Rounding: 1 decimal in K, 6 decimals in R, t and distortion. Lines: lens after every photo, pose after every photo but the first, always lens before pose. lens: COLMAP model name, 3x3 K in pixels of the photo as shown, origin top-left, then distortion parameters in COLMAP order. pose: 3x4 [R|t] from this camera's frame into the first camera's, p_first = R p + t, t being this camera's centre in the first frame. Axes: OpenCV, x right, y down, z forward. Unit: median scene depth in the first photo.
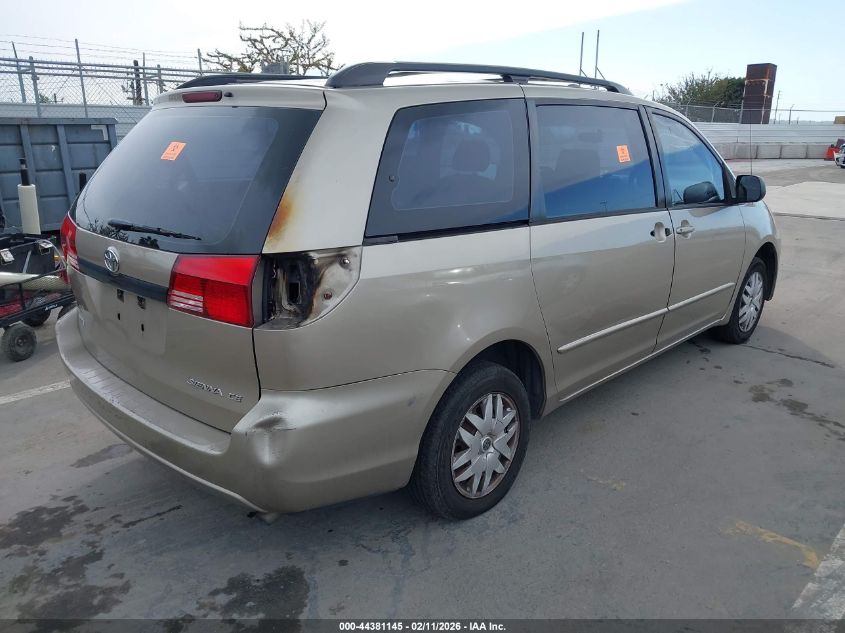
lens RADIAL K [[657.5, 0, 428.5], [0, 657.5, 317.2], [0, 0, 1]] dist [0.052581, -0.083566]
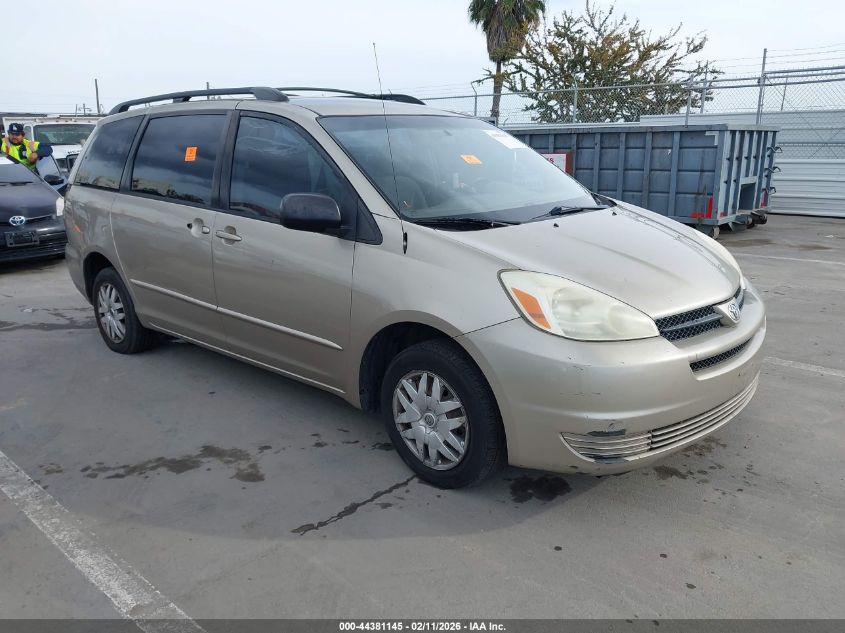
lens RADIAL K [[657.5, 0, 428.5], [0, 657.5, 317.2], [0, 0, 1]] dist [0.052581, -0.083566]
pose [[0.039118, 0.257502, -0.965486, 1.069727], [-0.266993, 0.933788, 0.238231, -0.258939], [0.962904, 0.248459, 0.105280, 0.947909]]
